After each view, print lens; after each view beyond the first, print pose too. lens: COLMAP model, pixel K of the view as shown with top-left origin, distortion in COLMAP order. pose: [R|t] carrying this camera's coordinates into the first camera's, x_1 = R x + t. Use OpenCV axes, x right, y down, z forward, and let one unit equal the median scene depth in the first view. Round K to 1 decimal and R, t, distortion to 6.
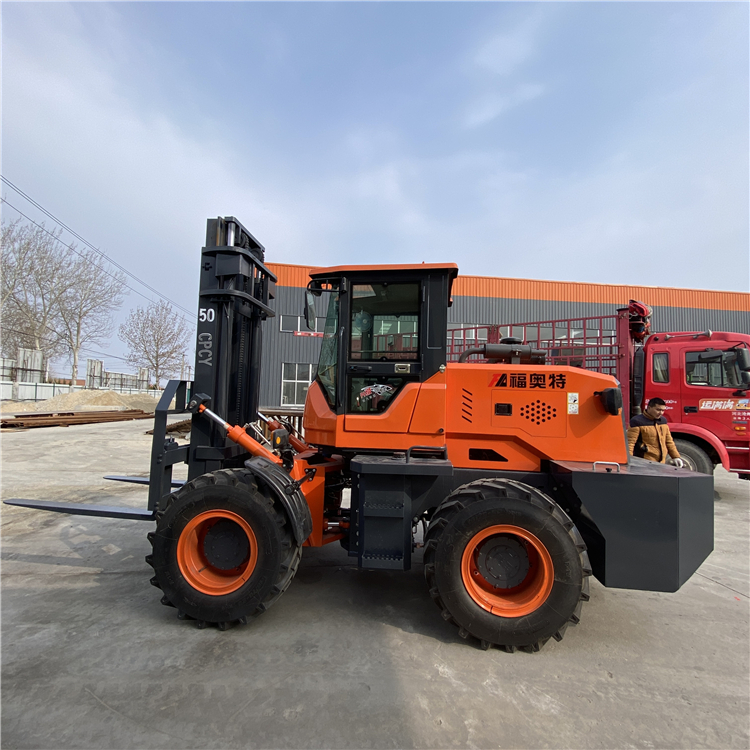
lens RADIAL K [[407.9, 0, 375.0], [0, 407.9, 375.0], [0, 0, 1]] dist [0.003391, -0.012577]
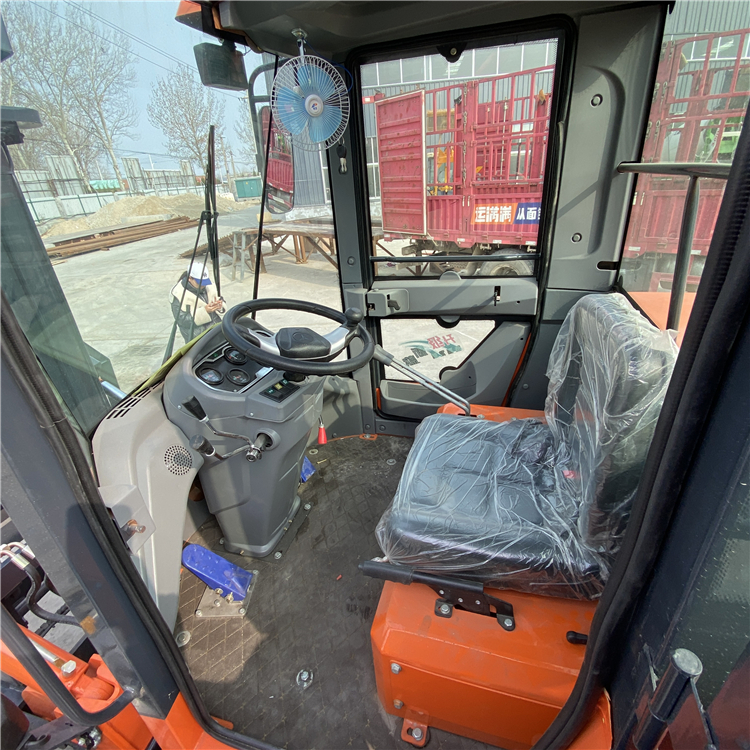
lens RADIAL K [[407.9, 0, 375.0], [0, 407.9, 375.0], [0, 0, 1]] dist [0.003391, -0.012577]
pose [[0.981906, -0.008582, -0.189173, 0.007260], [0.103178, 0.861913, 0.496448, -0.016548], [0.158791, -0.506984, 0.847203, 0.109983]]
